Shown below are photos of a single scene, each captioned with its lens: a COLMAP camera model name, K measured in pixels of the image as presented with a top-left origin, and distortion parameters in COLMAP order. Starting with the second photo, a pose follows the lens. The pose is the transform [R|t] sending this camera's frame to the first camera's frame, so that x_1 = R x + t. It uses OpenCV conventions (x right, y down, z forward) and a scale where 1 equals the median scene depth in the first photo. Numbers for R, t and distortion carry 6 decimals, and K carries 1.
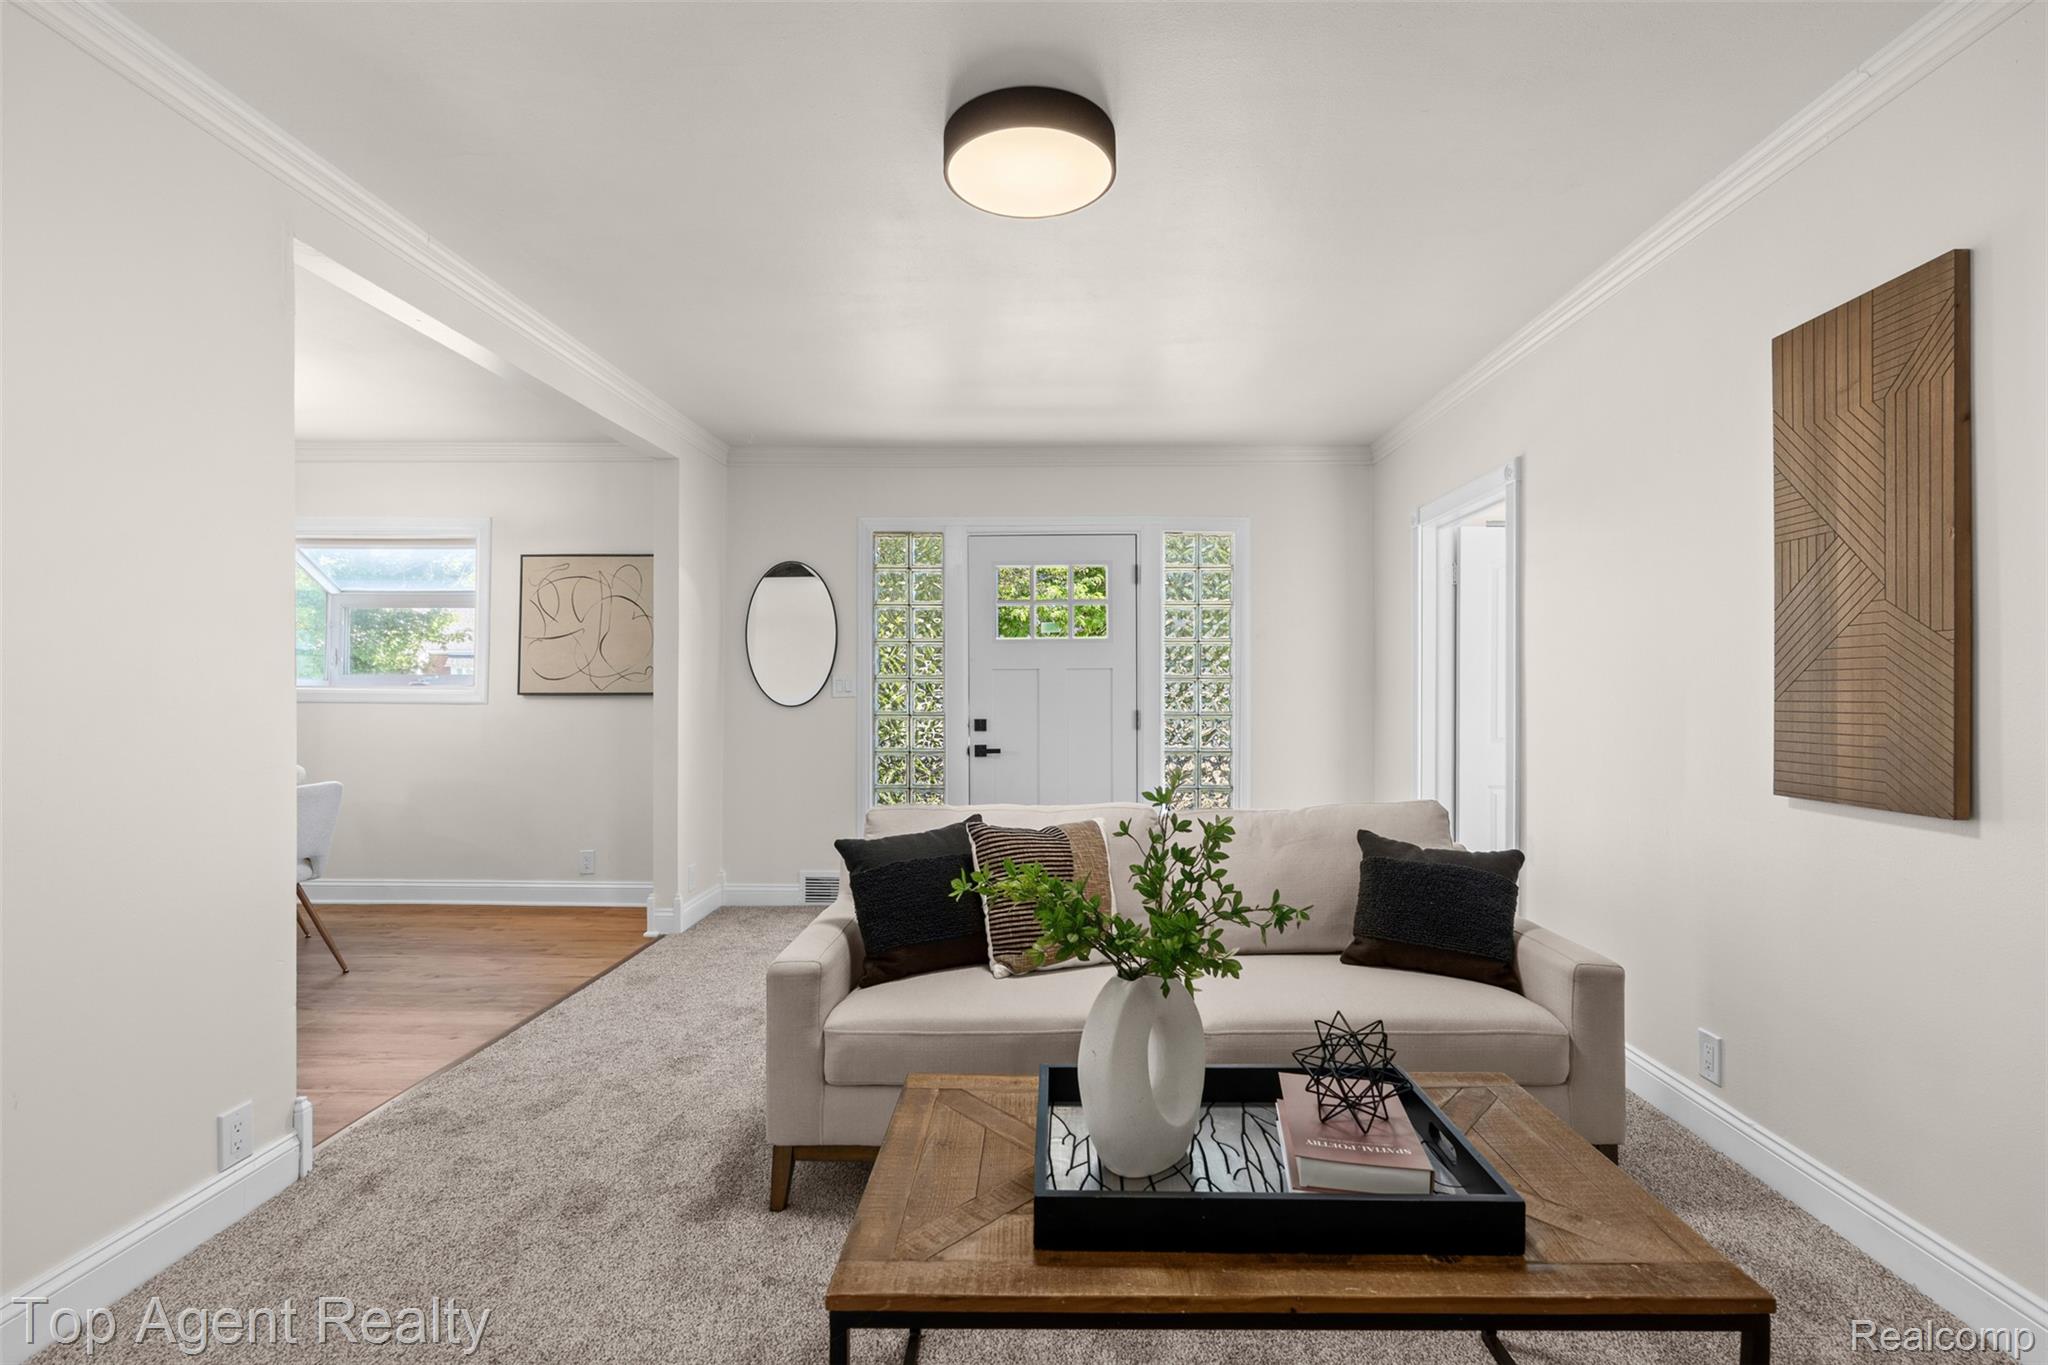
lens RADIAL K [[897.2, 0, 1035.6], [0, 897.2, 698.7], [0, 0, 1]] dist [-0.000707, -0.000424]
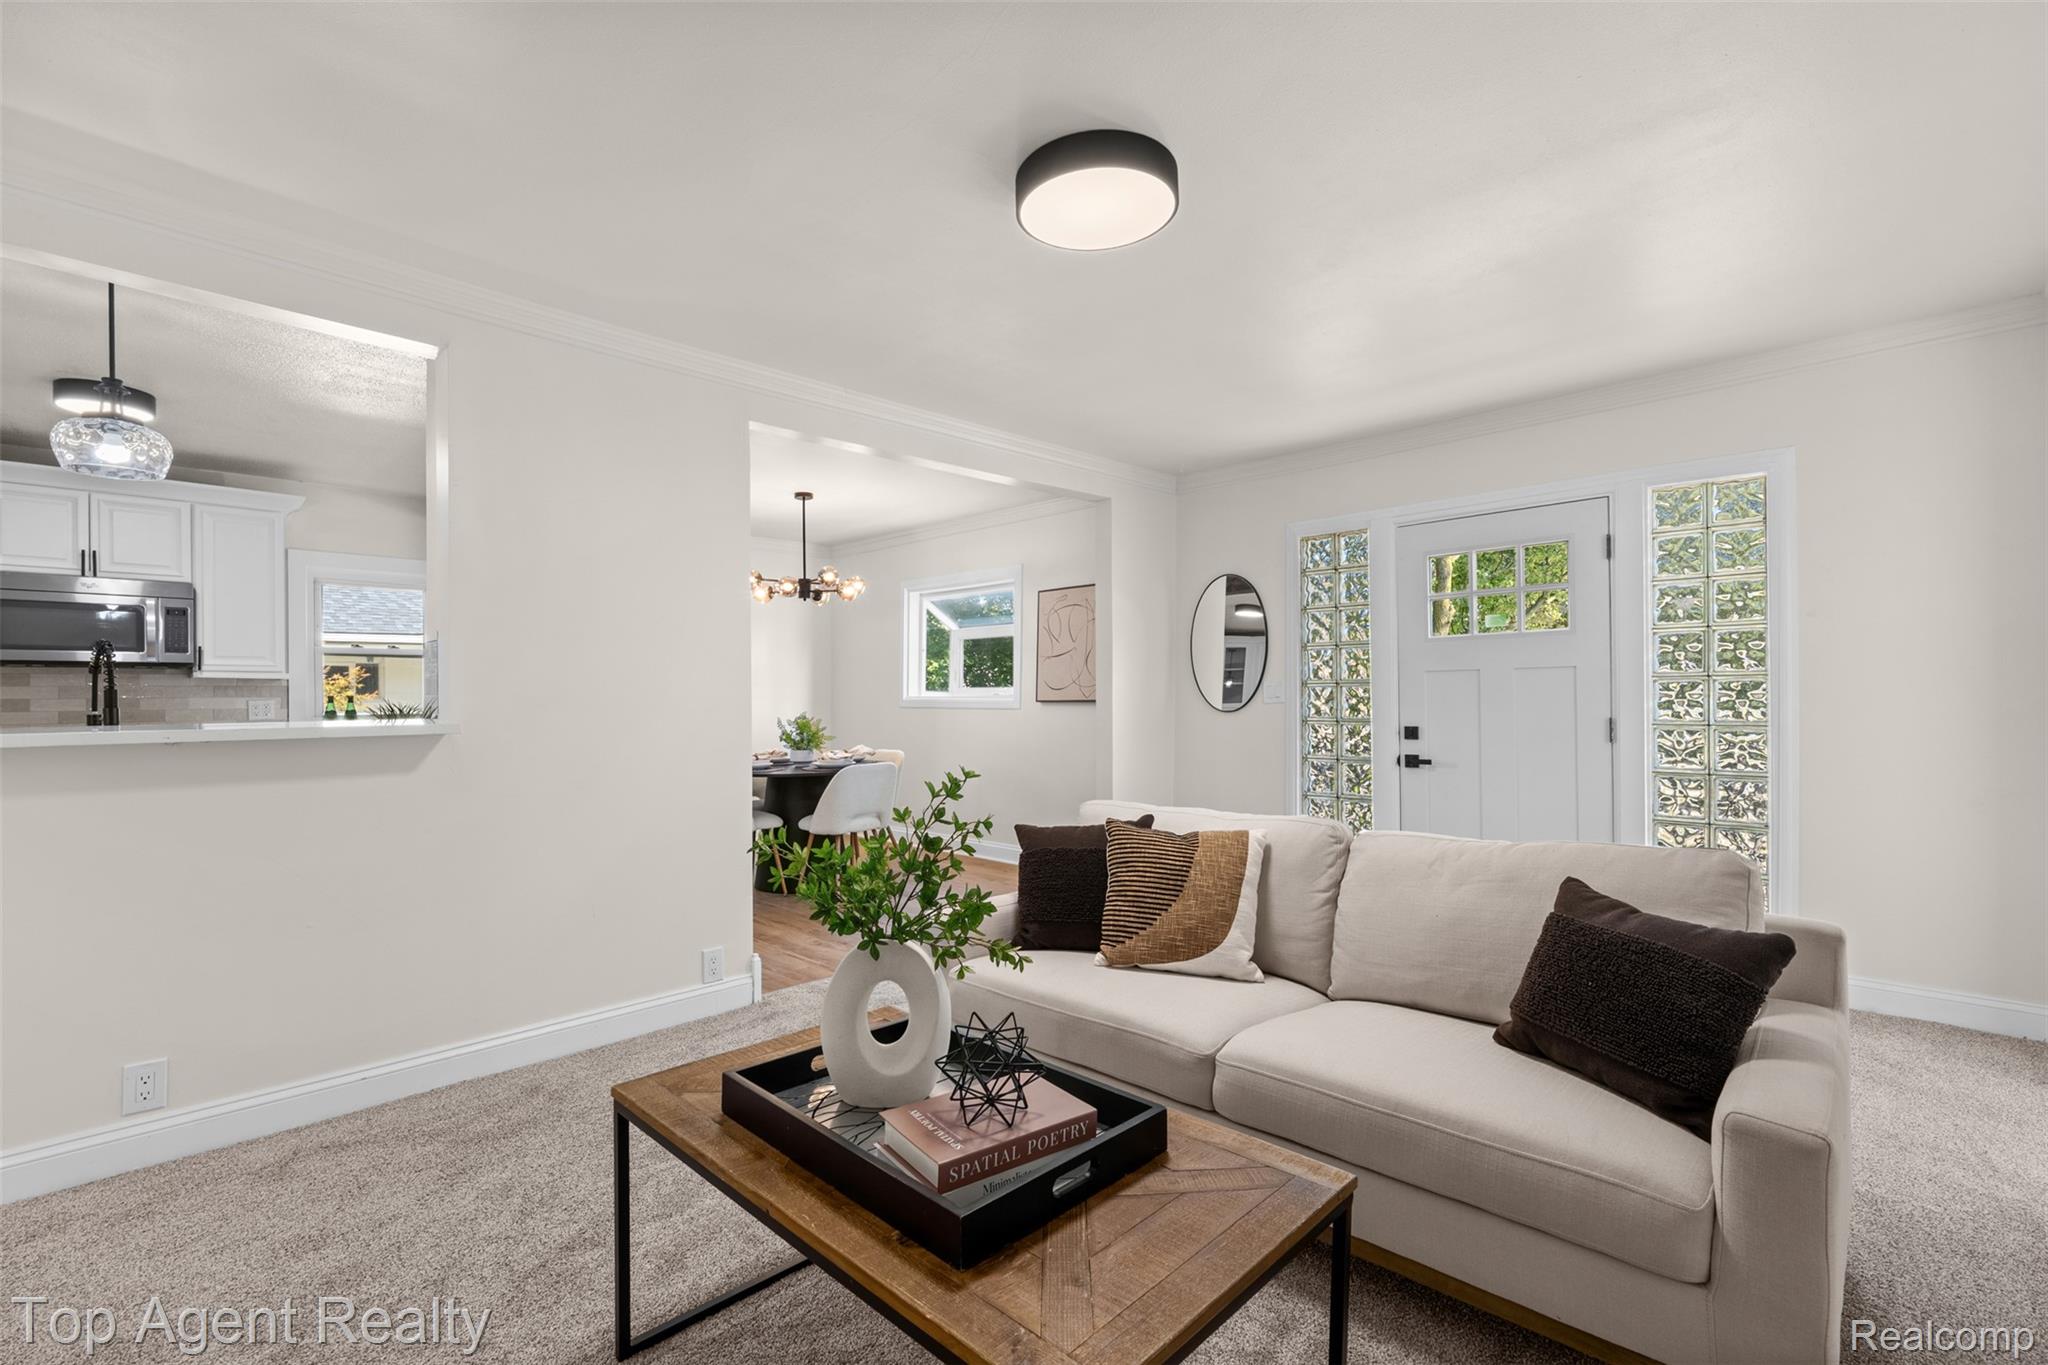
lens RADIAL K [[897.2, 0, 1035.6], [0, 897.2, 698.7], [0, 0, 1]] dist [-0.000707, -0.000424]
pose [[0.728259, -0.006764, -0.685268, 0.289544], [0.002447, 0.999971, -0.007270, 0.000416], [0.685297, 0.003618, 0.728255, 0.076871]]
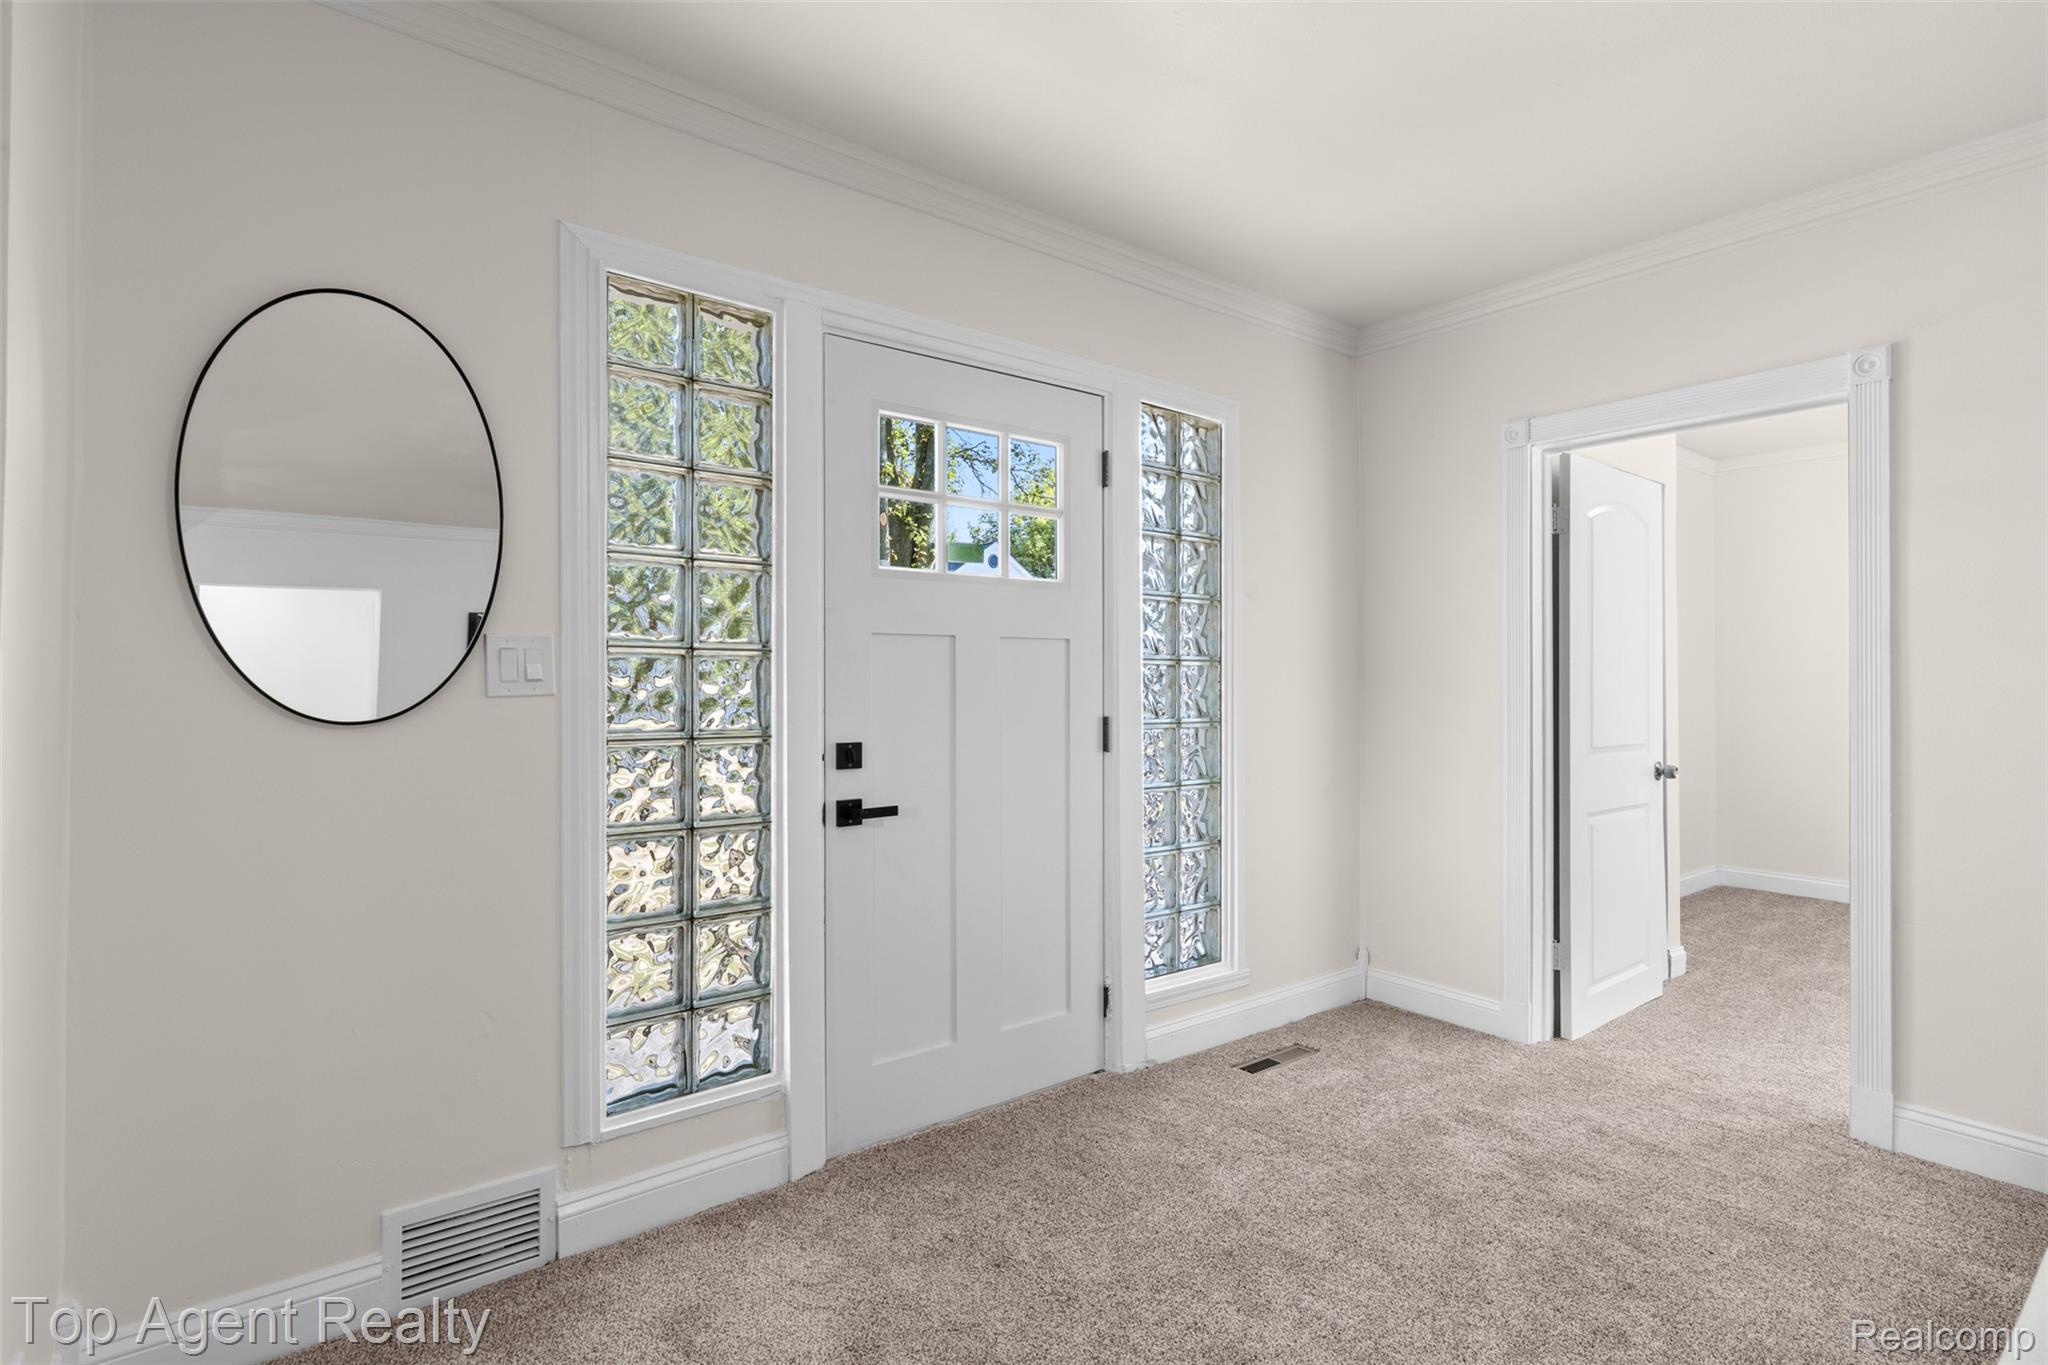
lens RADIAL K [[1034.3, 0, 1024.0], [0, 1034.3, 682.5], [0, 0, 1]] dist [-0.001970, 0.000385]
pose [[0.776457, 0.001840, 0.630168, -0.326840], [-0.000363, 0.999997, -0.002473, -0.006405], [-0.630170, 0.001691, 0.776455, 0.549461]]
